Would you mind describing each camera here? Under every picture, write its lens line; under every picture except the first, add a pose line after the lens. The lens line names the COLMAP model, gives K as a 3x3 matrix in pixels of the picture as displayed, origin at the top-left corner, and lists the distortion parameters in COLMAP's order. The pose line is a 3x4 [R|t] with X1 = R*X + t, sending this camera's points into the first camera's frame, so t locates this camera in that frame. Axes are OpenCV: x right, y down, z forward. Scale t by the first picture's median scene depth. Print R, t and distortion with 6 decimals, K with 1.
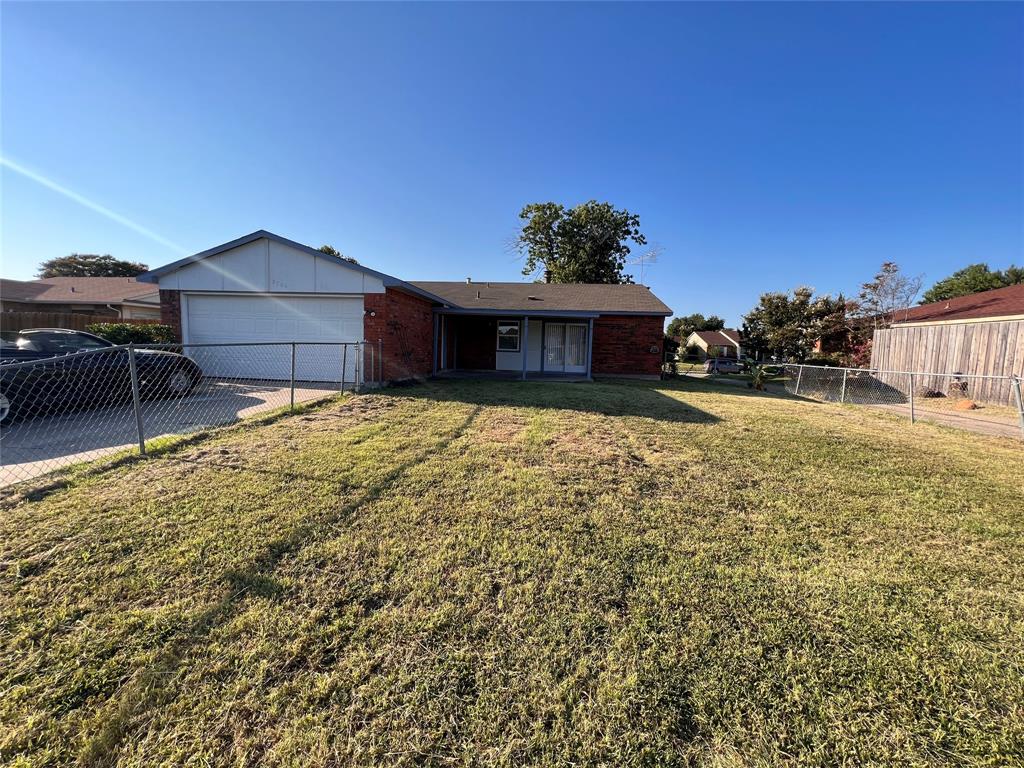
lens RADIAL K [[412.1, 0, 511.4], [0, 412.1, 381.8], [0, 0, 1]] dist [0.000730, -0.000394]
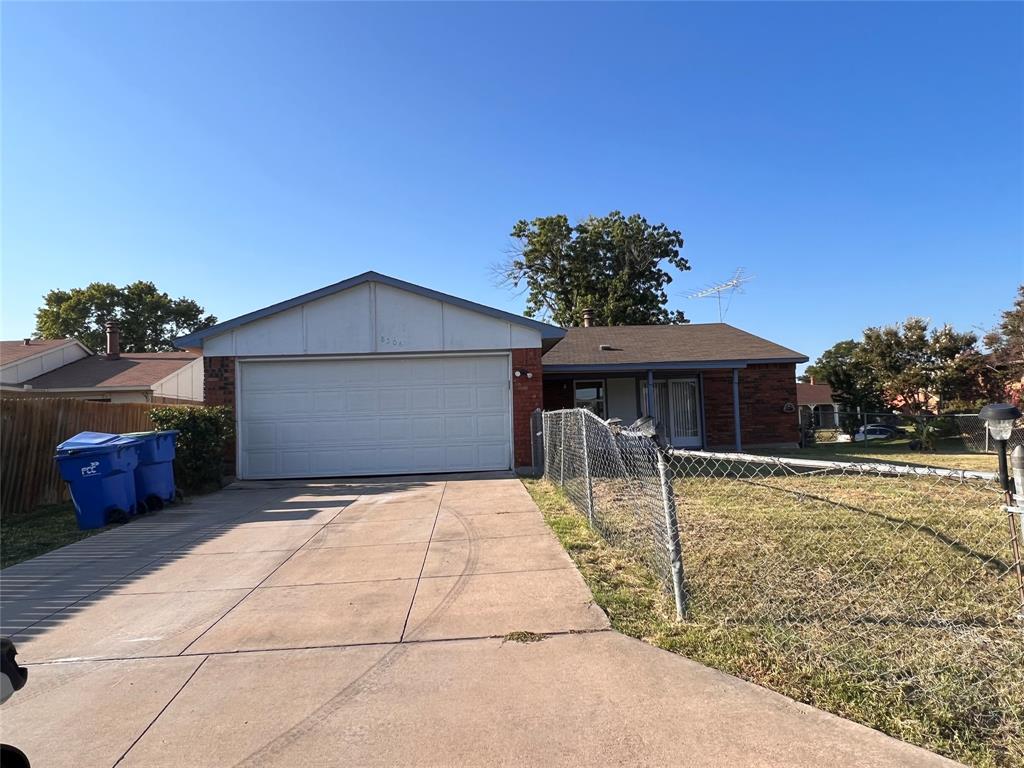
lens RADIAL K [[664.8, 0, 512.1], [0, 664.8, 384.3], [0, 0, 1]] dist [-0.000942, -0.006569]
pose [[0.985709, -0.052910, 0.159933, -0.614176], [0.076058, 0.986901, -0.142272, 0.022556], [-0.150311, 0.152403, 0.976821, -0.186539]]
